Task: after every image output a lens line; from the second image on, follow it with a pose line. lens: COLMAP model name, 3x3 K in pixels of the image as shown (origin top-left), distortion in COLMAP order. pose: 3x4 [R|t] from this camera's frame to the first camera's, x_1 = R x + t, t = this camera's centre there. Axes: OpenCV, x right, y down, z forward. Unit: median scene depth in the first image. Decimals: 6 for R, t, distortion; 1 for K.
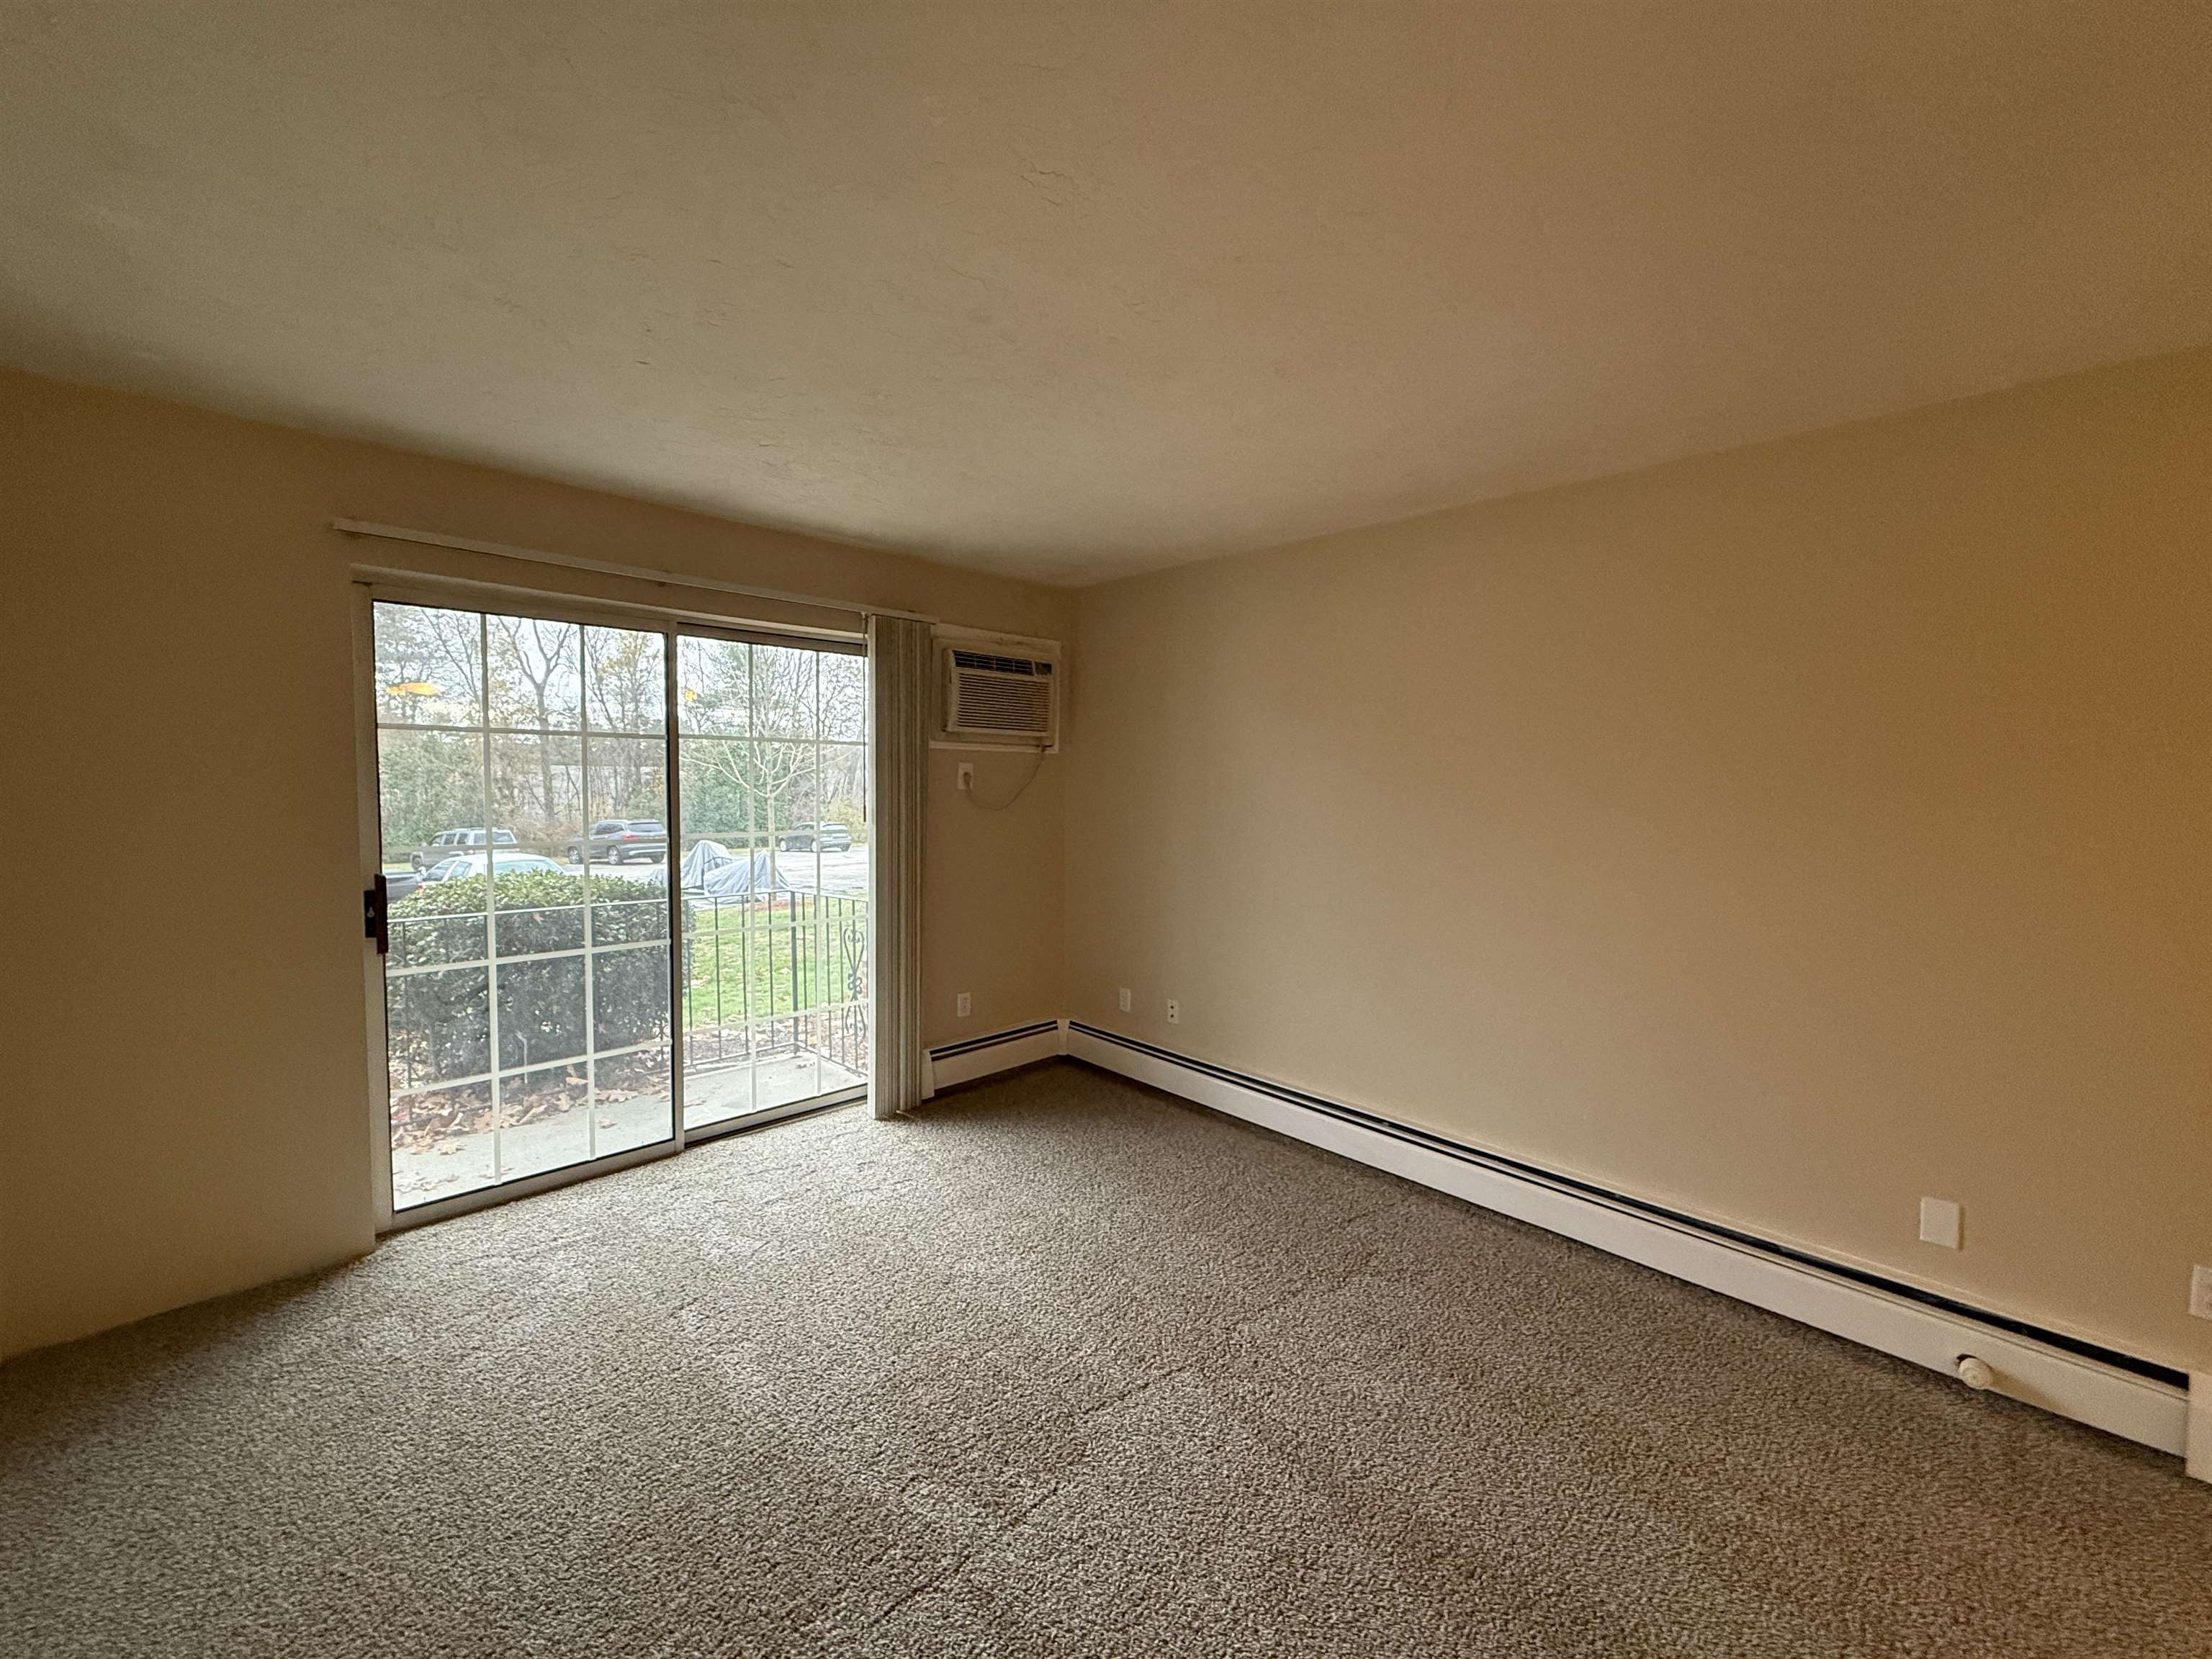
lens RADIAL K [[880.3, 0, 1101.4], [0, 880.3, 827.5], [0, 0, 1]] dist [0.000073, 0.000009]
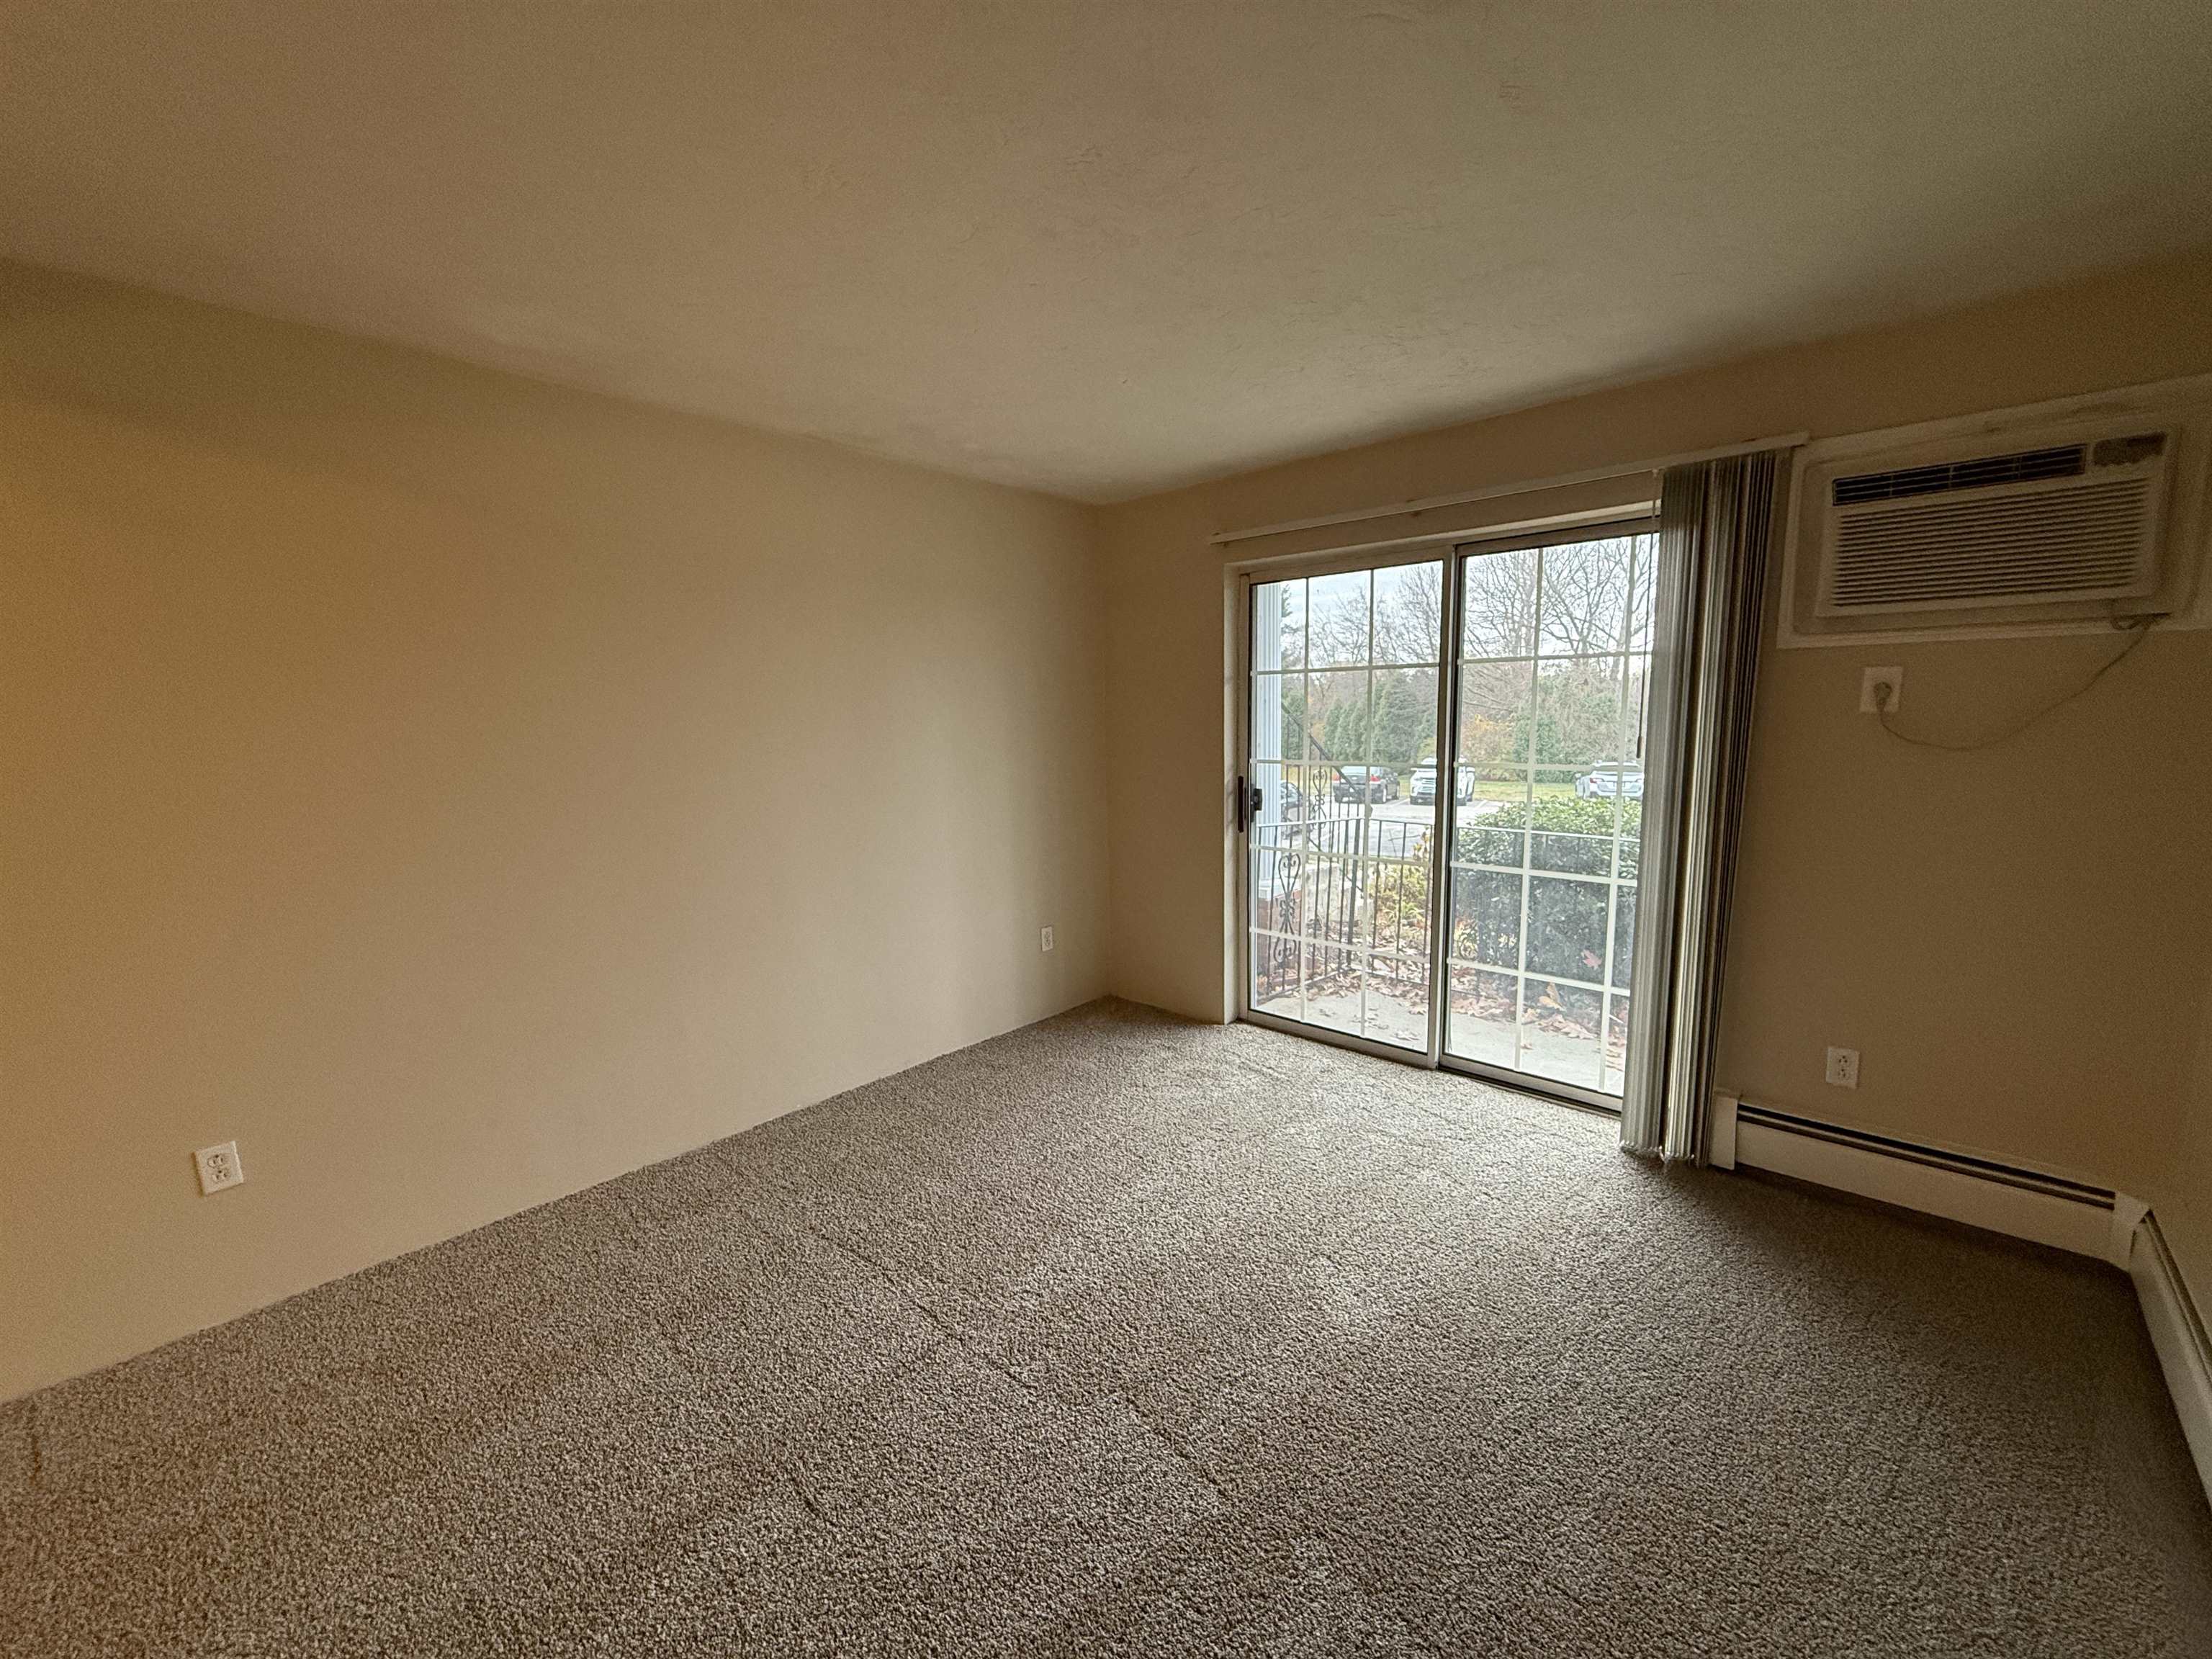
lens RADIAL K [[880.3, 0, 1101.4], [0, 880.3, 827.5], [0, 0, 1]] dist [0.000073, 0.000009]
pose [[0.053840, 0.117250, -0.991642, 0.464115], [-0.038730, 0.992580, 0.115258, -0.016545], [0.997798, 0.032201, 0.057981, 0.511589]]
